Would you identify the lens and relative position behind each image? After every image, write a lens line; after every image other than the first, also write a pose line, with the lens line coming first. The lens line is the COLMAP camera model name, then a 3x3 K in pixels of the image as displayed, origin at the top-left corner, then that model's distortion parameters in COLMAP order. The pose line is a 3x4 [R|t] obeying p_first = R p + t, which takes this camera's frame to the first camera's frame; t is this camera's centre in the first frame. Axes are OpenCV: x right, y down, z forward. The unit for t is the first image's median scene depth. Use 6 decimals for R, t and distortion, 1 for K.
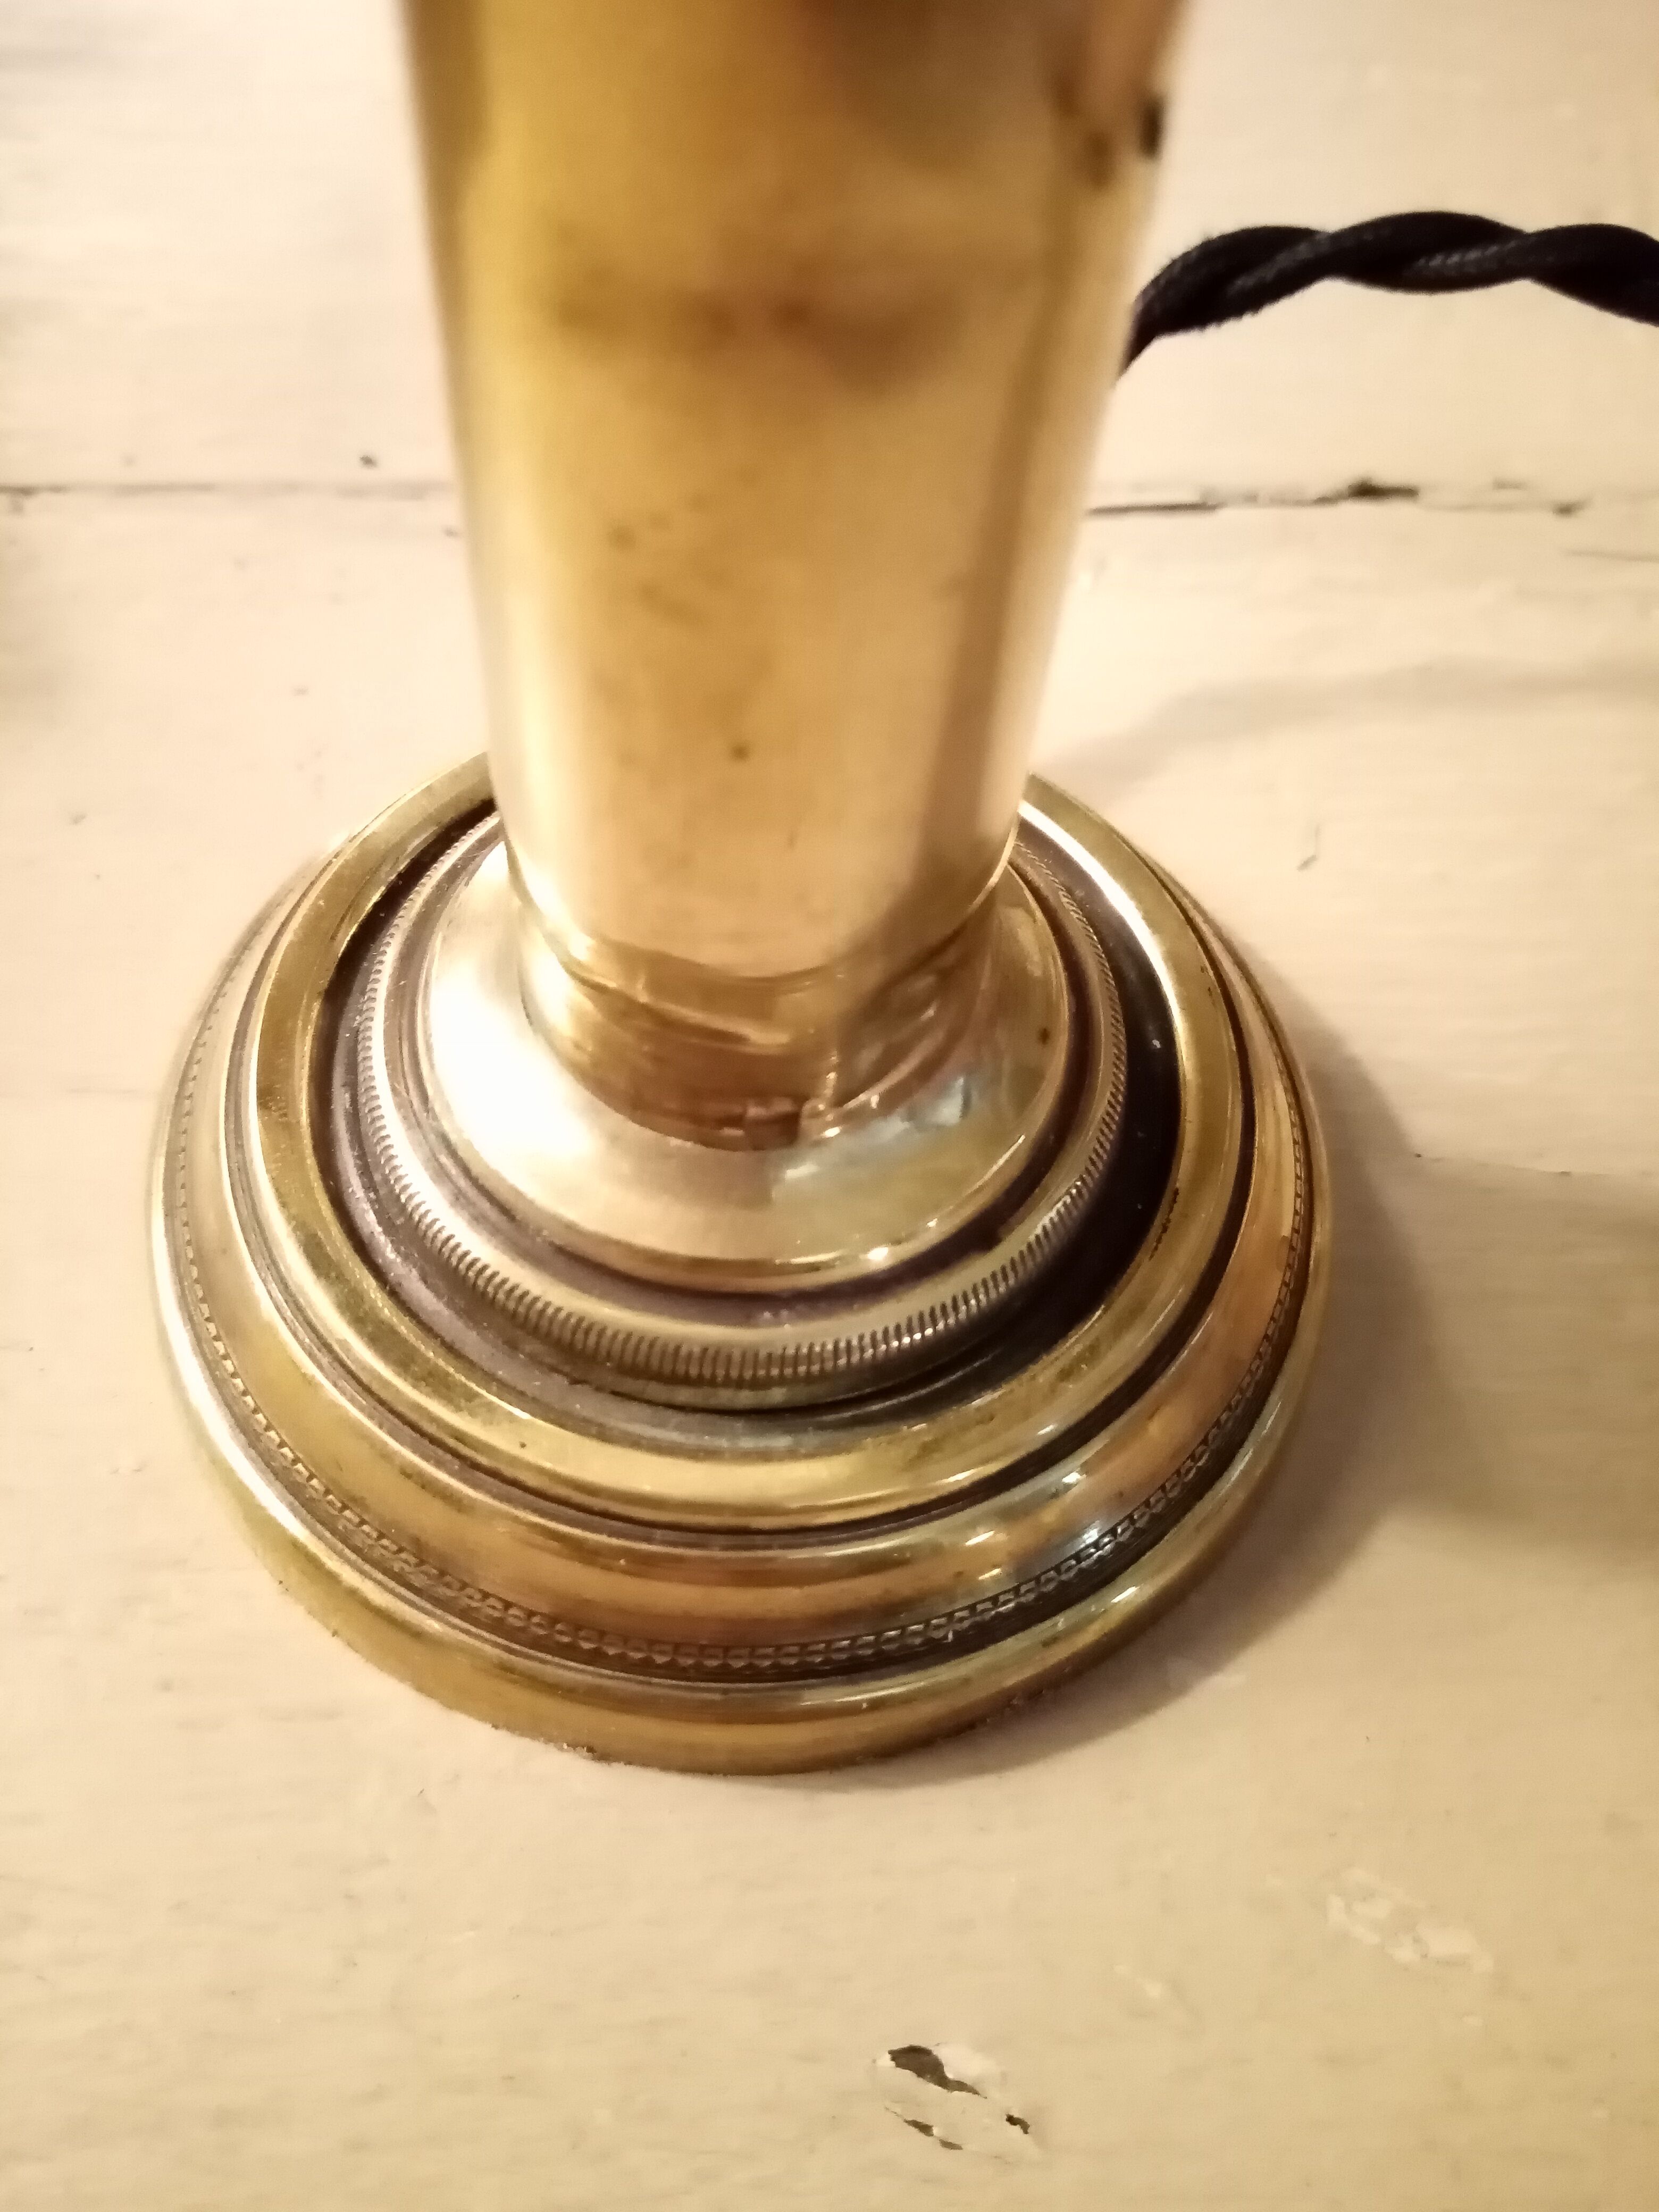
lens RADIAL K [[1795.1, 0, 833.5], [0, 1795.1, 1102.6], [0, 0, 1]] dist [0.032191, -0.095200]
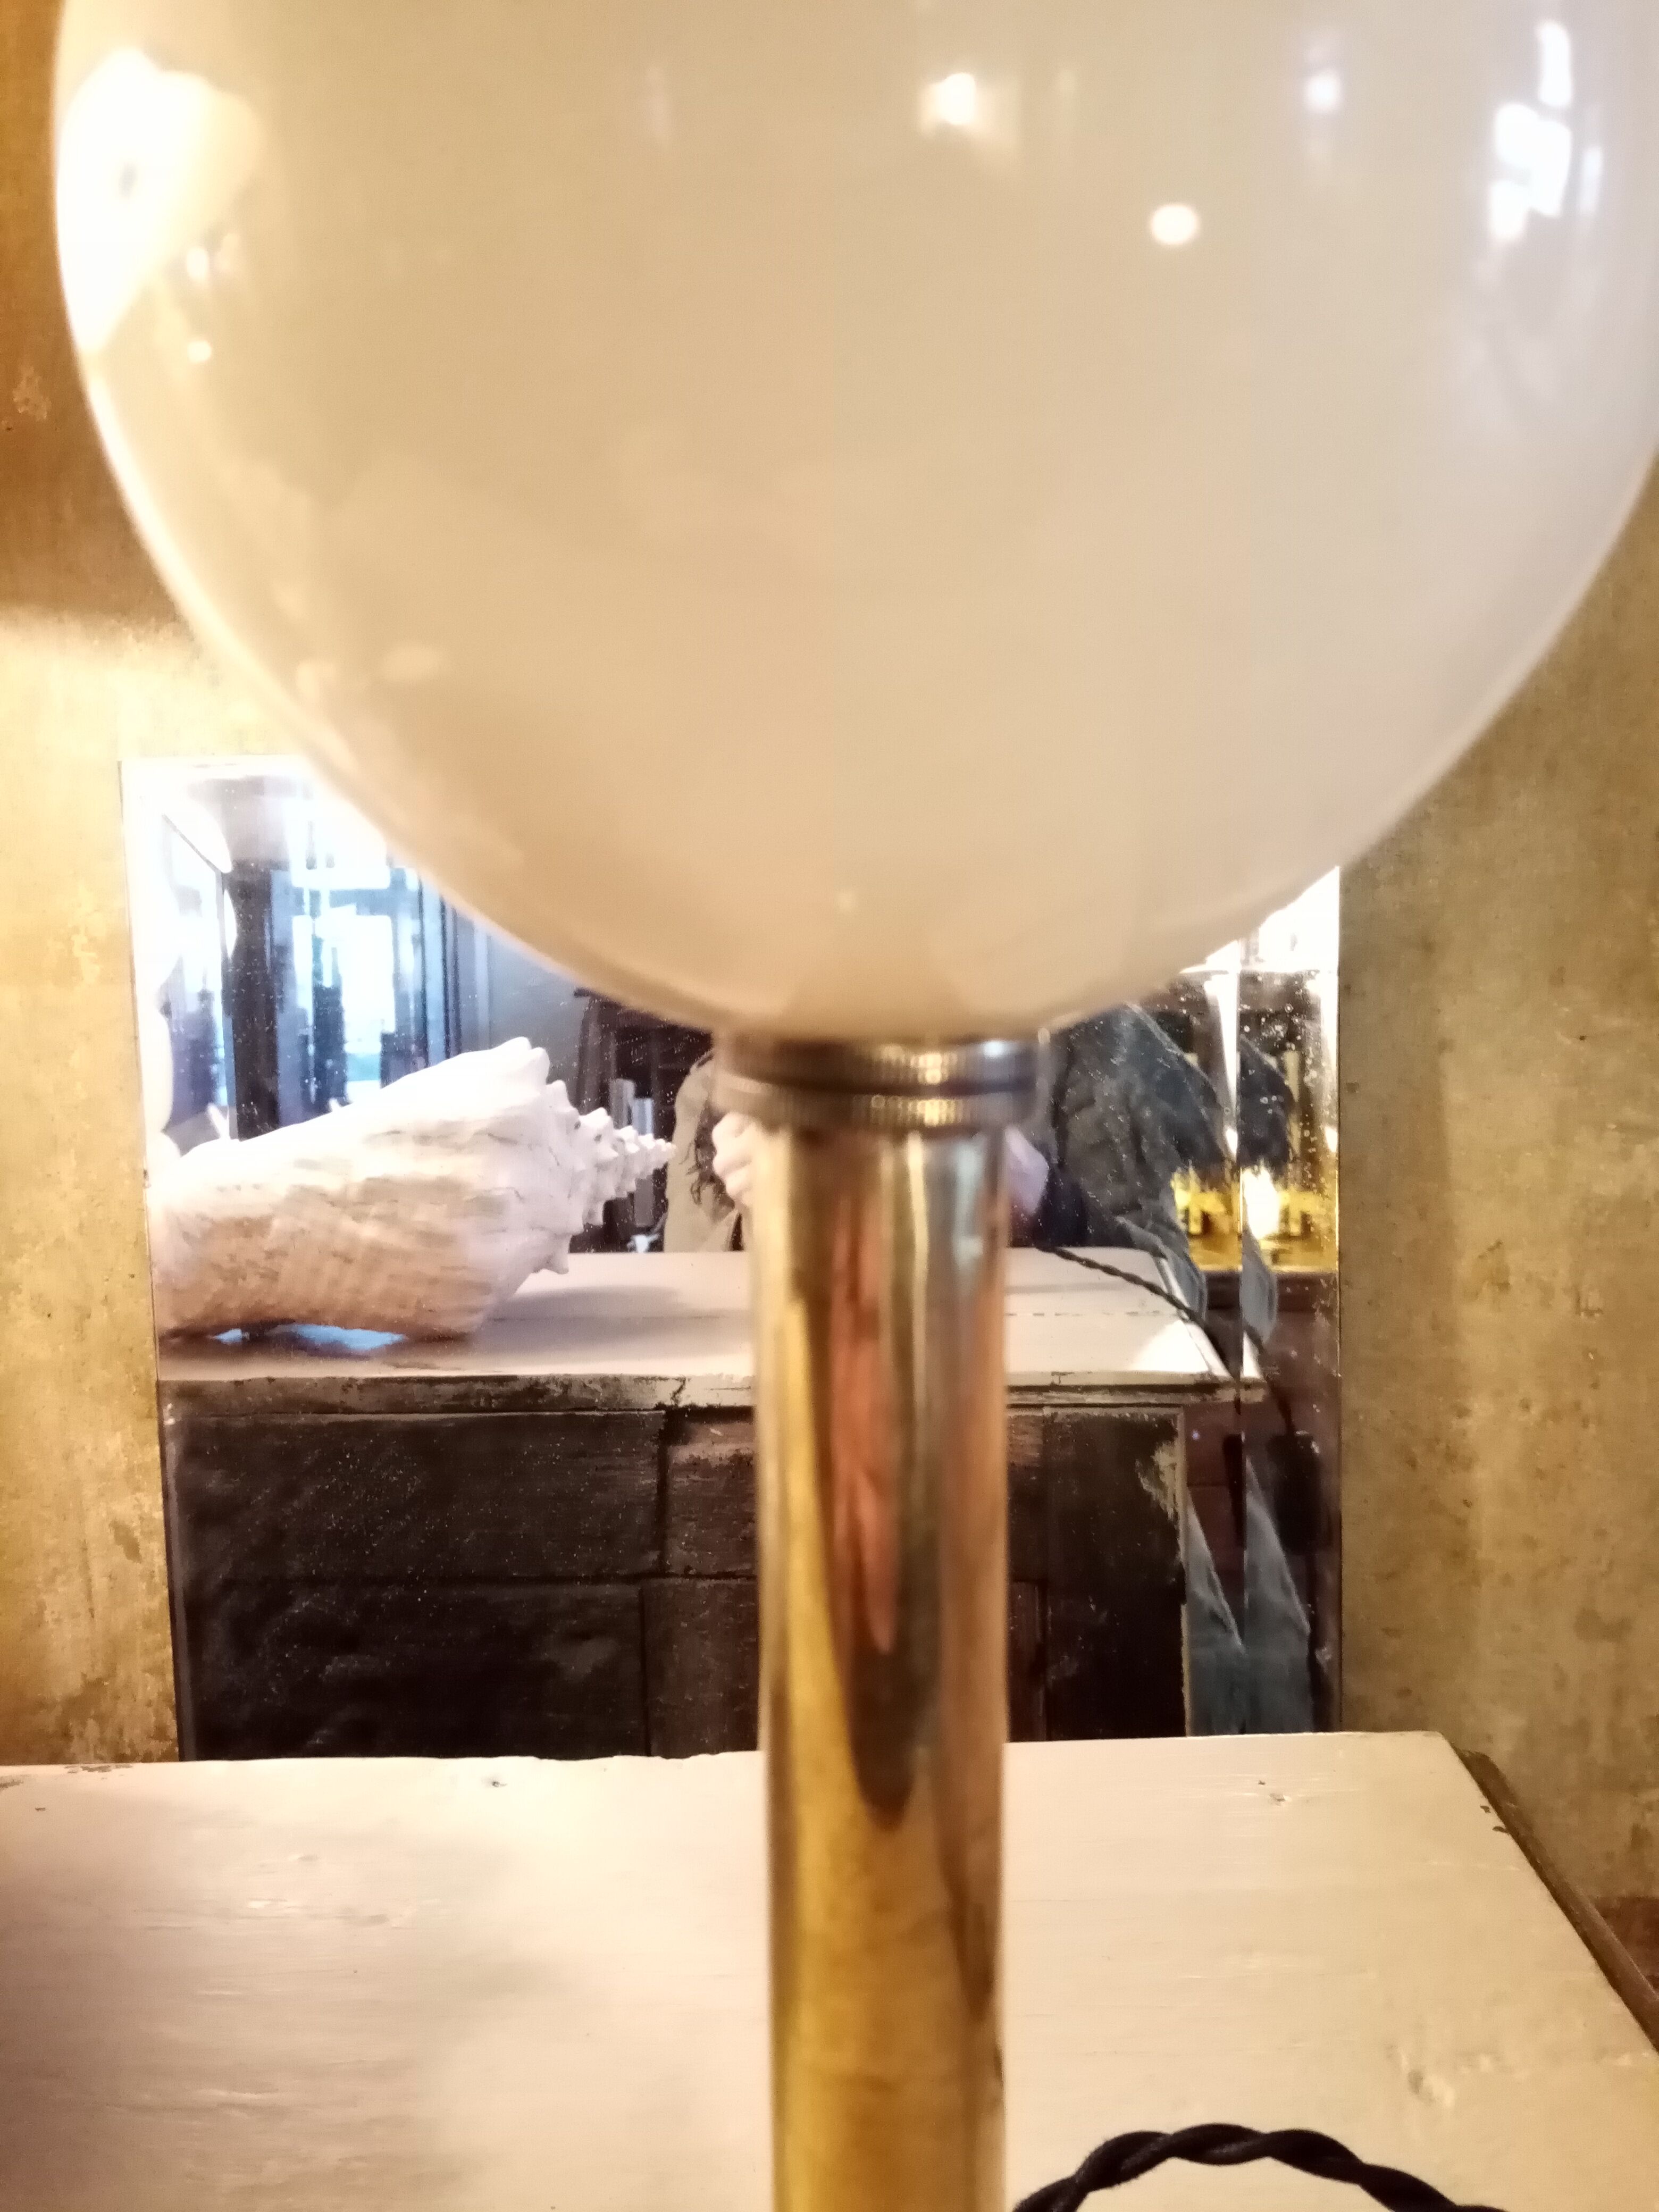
lens RADIAL K [[1795.1, 0, 833.5], [0, 1795.1, 1102.6], [0, 0, 1]] dist [0.032191, -0.095200]
pose [[0.995624, -0.070938, -0.060840, 0.129616], [0.001786, 0.665345, -0.746534, 0.323839], [0.093437, 0.743158, 0.662560, -1.598341]]
